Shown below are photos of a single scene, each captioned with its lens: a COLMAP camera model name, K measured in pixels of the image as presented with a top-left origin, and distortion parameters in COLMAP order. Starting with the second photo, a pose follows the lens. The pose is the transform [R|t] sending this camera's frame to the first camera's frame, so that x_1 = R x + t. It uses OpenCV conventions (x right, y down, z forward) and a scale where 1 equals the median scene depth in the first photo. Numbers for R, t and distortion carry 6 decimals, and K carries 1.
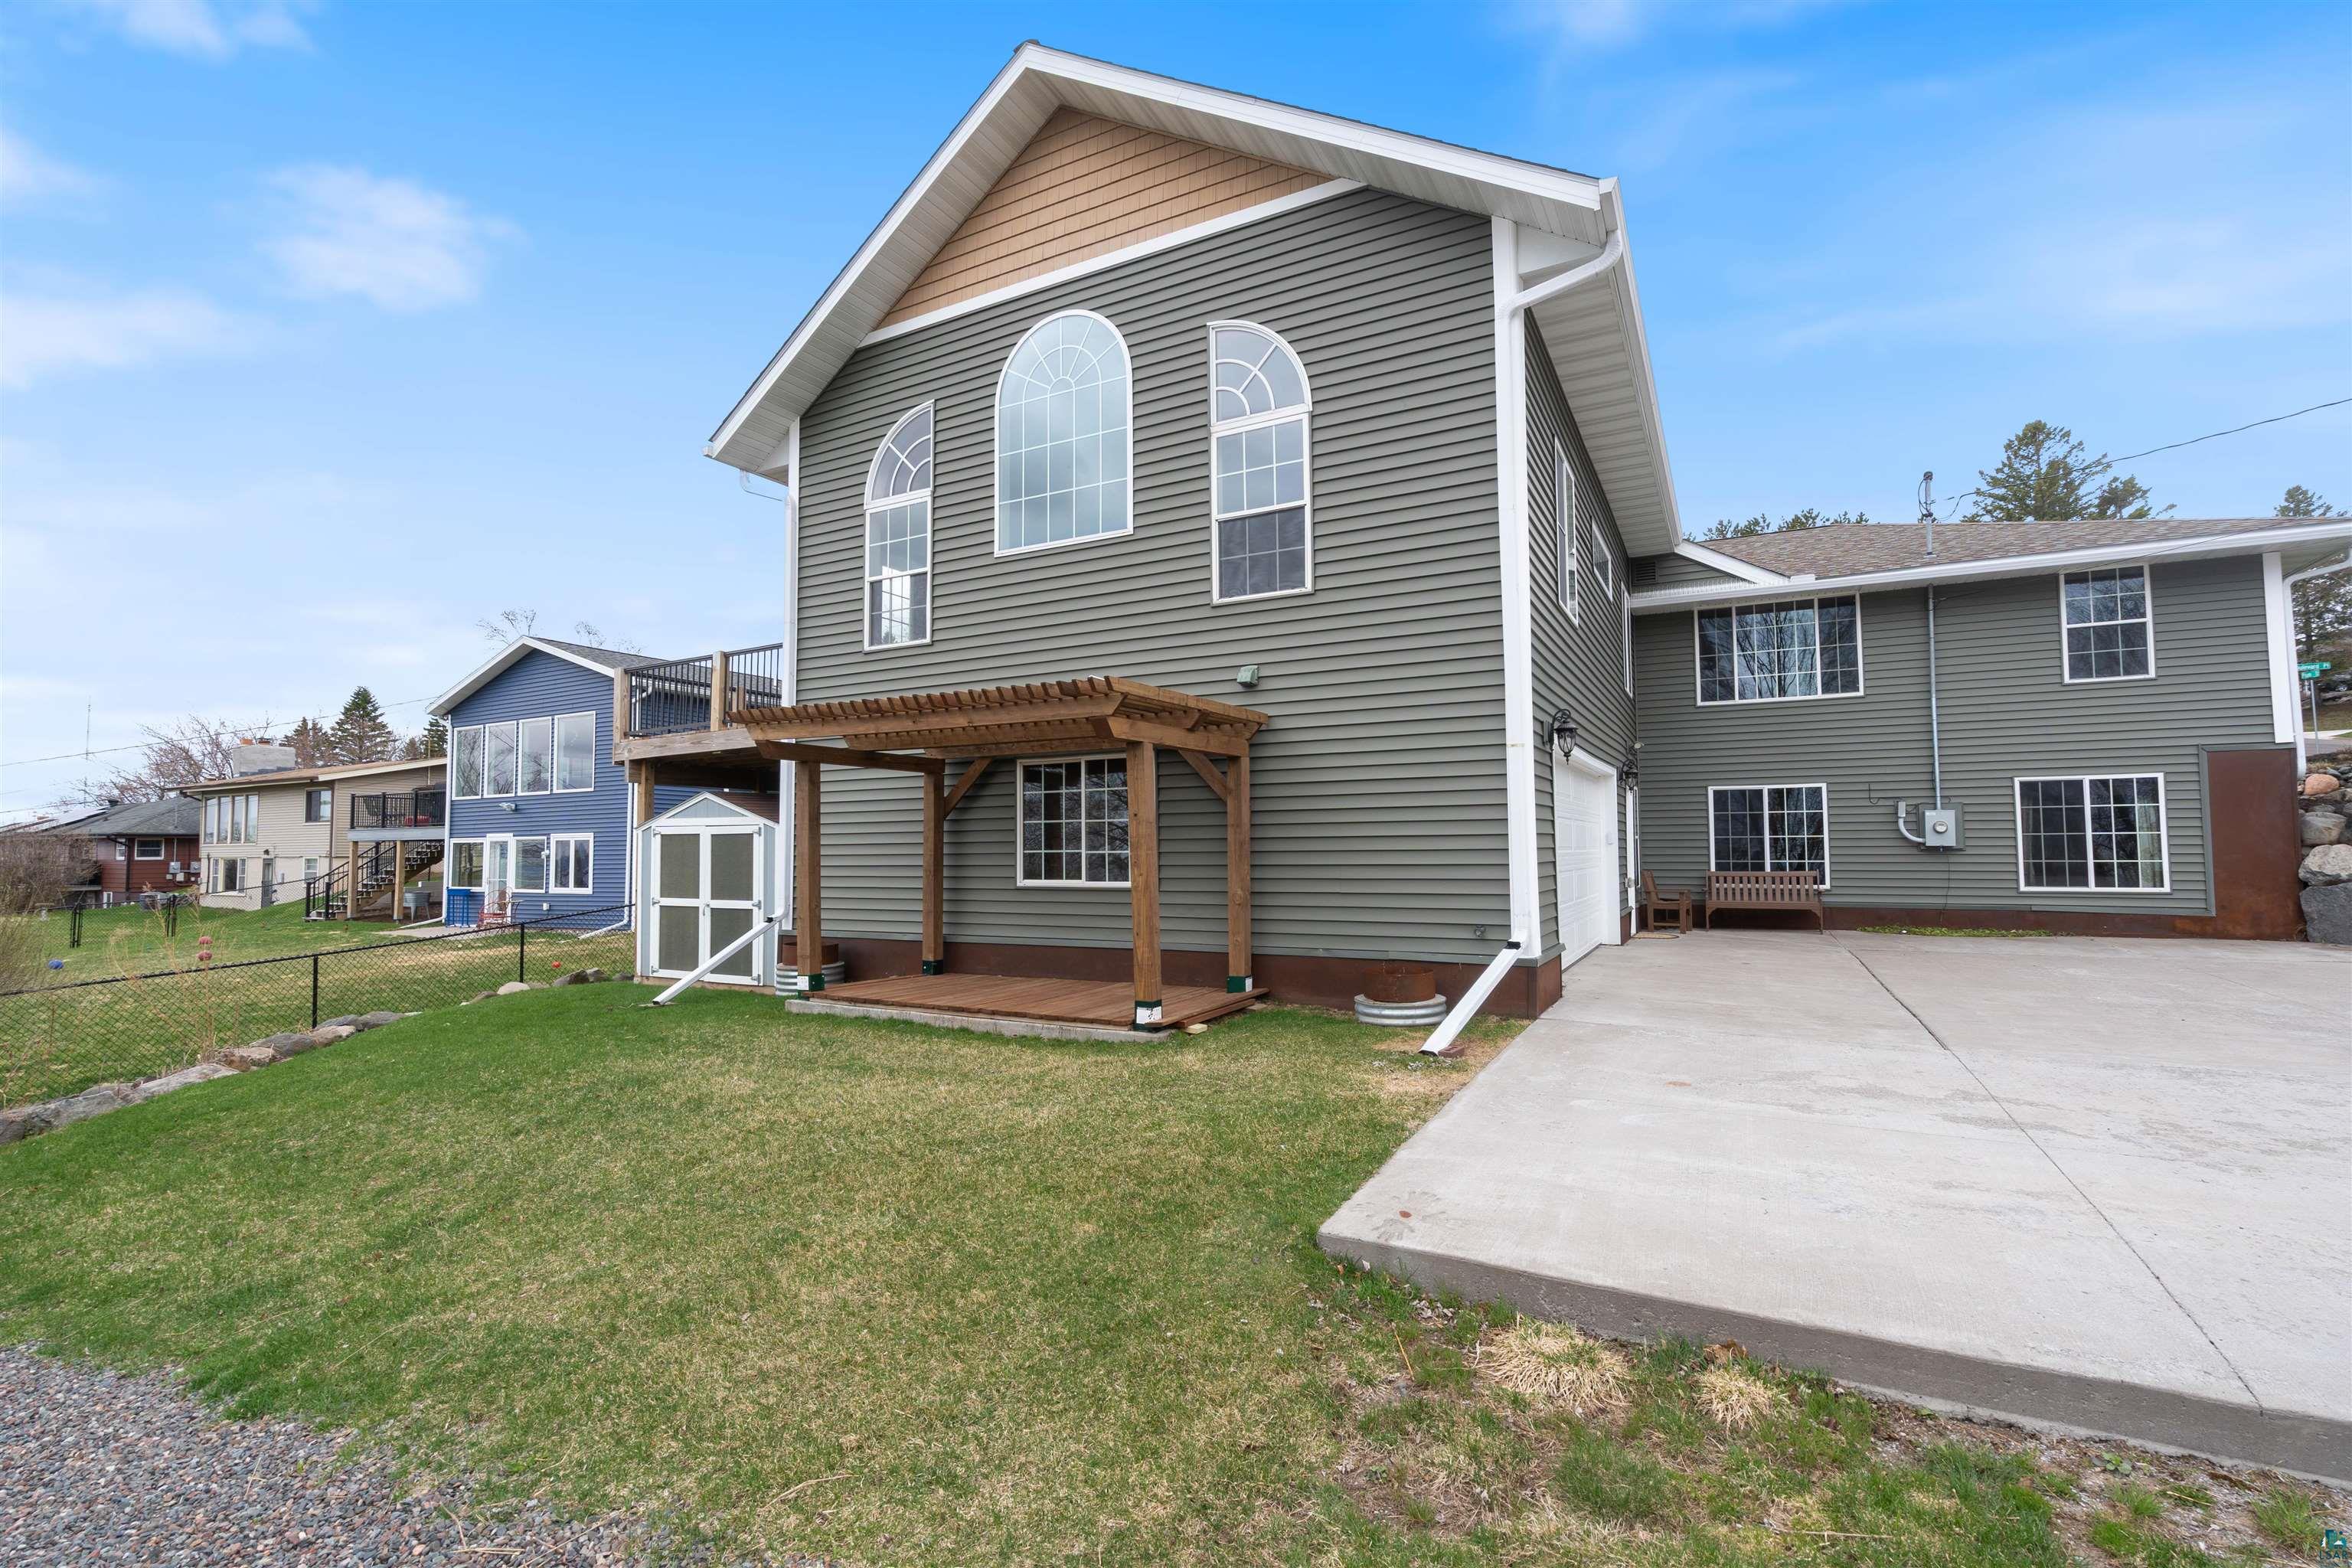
lens RADIAL K [[1069.0, 0, 1170.6], [0, 1069.0, 789.3], [0, 0, 1]] dist [0.000403, 0.000832]
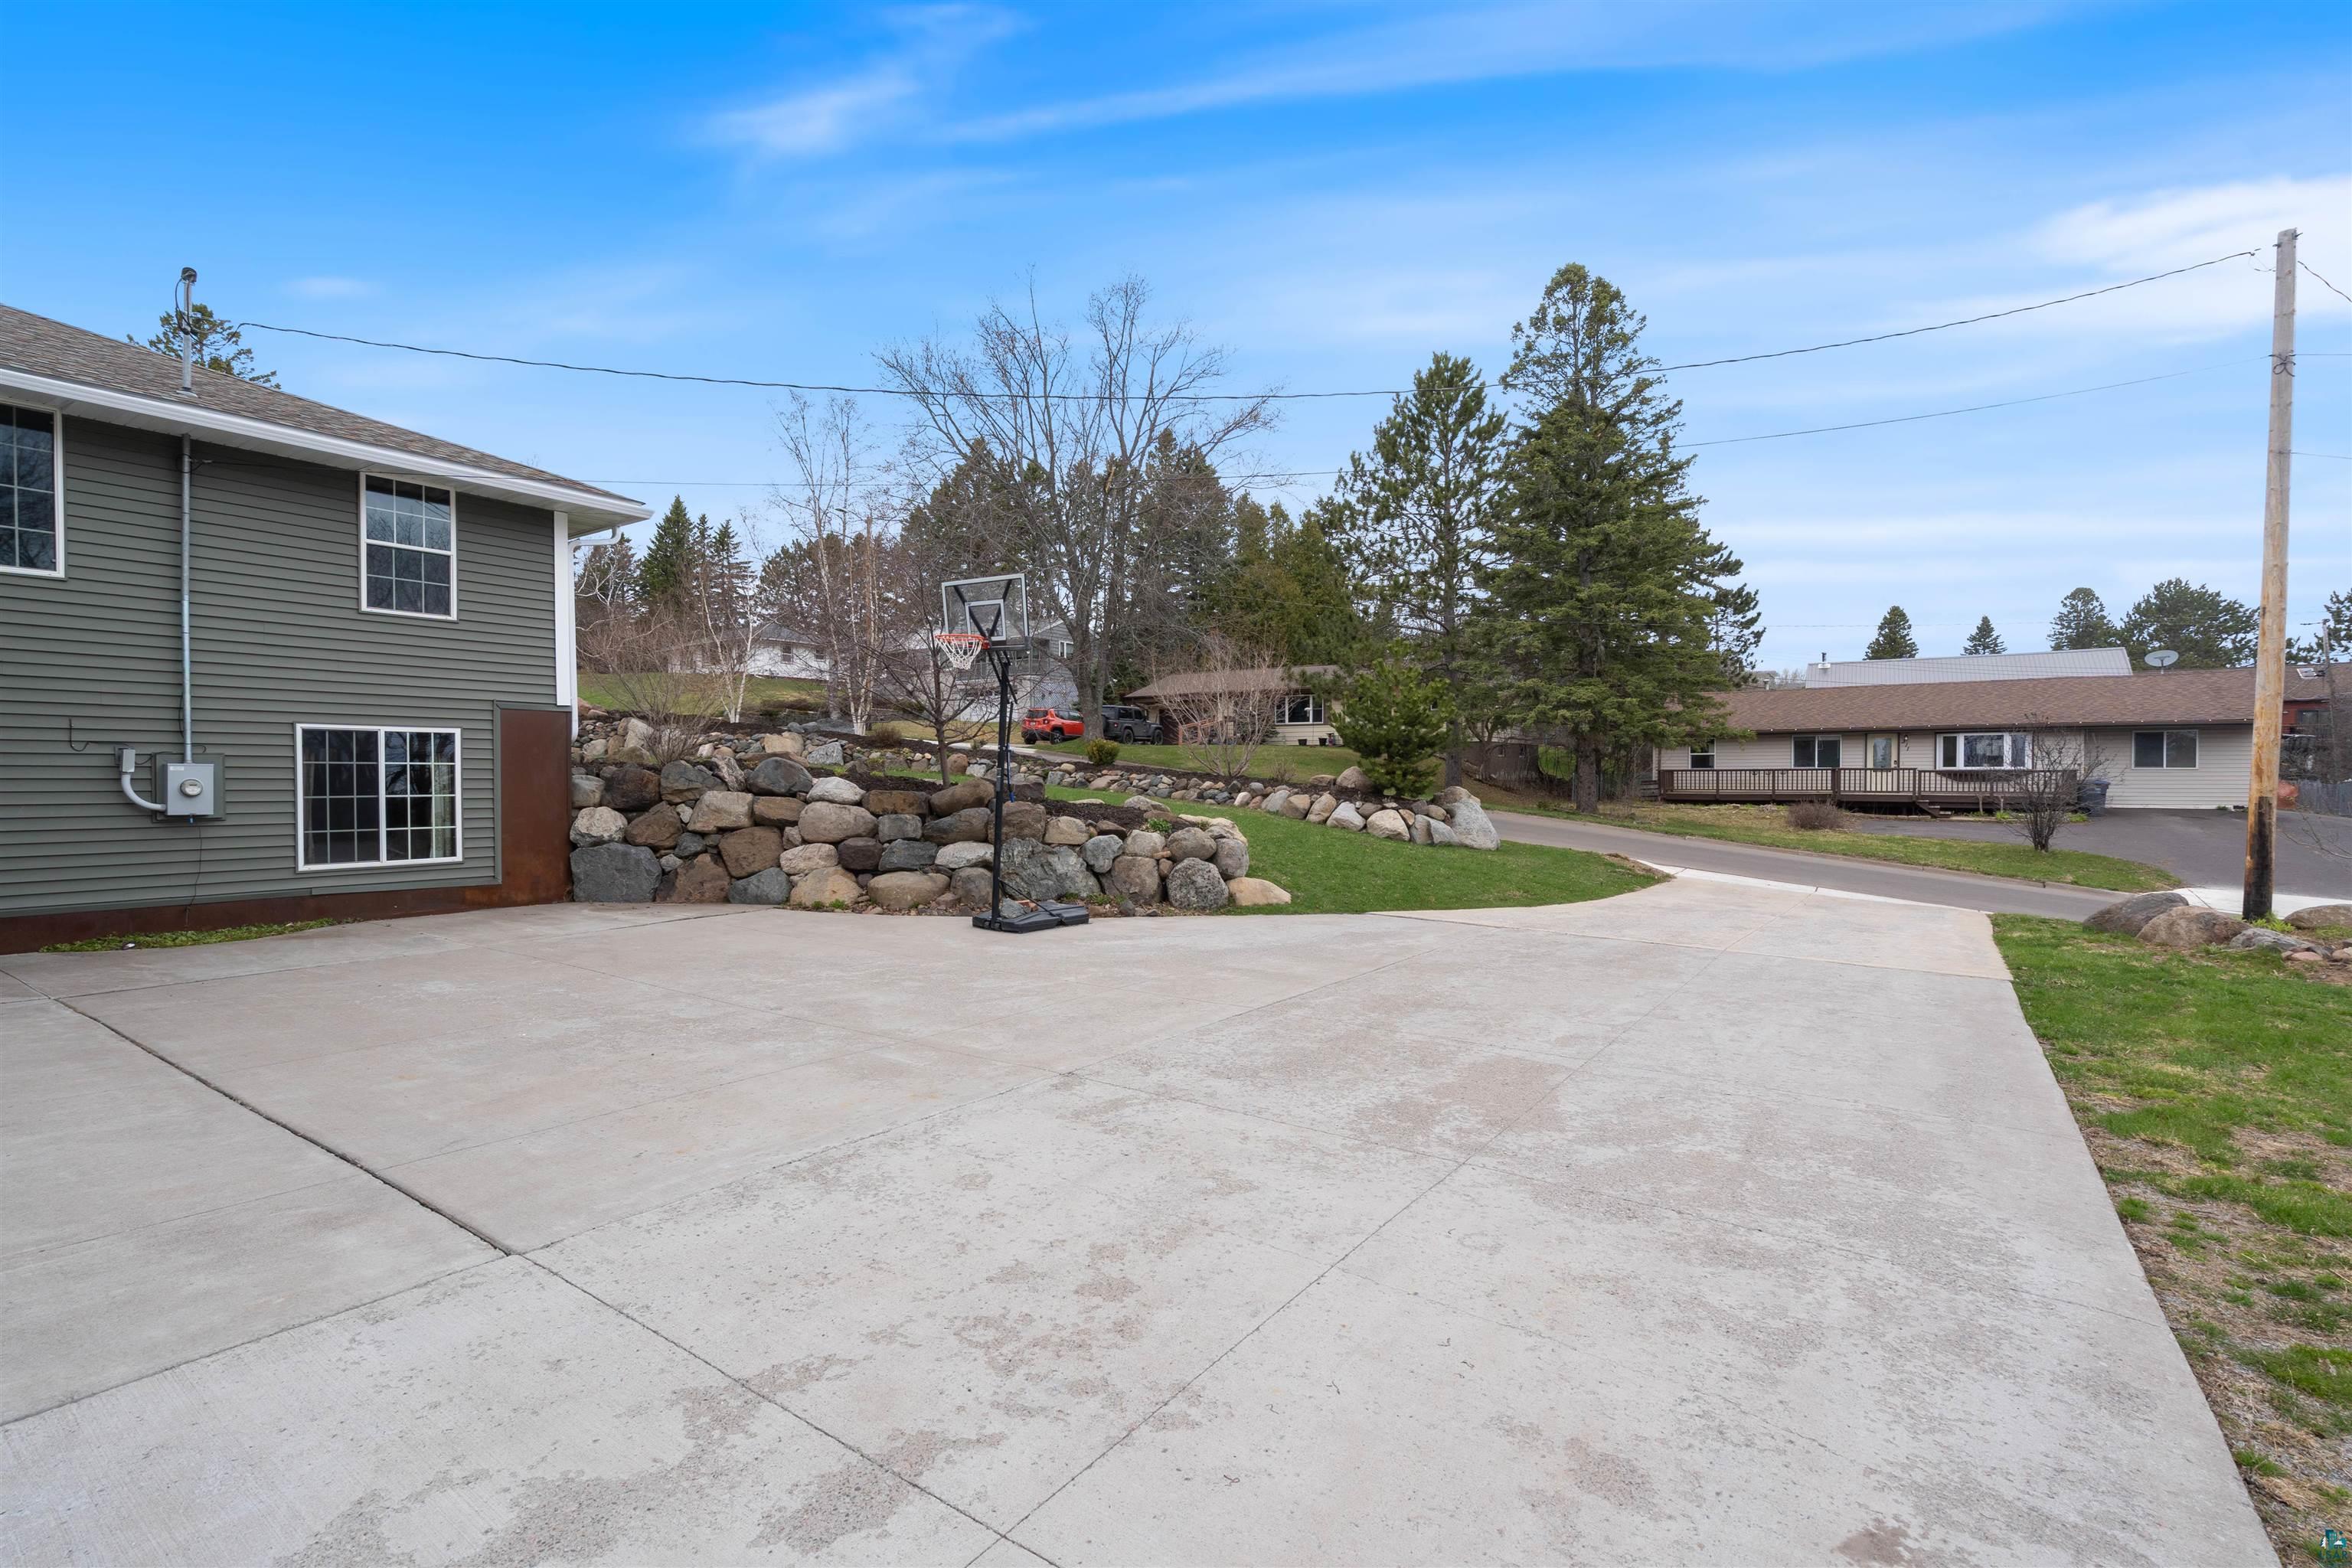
lens RADIAL K [[1069.0, 0, 1175.5], [0, 1069.0, 793.8], [0, 0, 1]] dist [0.000403, 0.000832]
pose [[0.109138, -0.005656, 0.994010, 0.100944], [-0.051679, 0.998599, 0.011356, -0.002028], [-0.992682, -0.052609, 0.108693, 0.300507]]
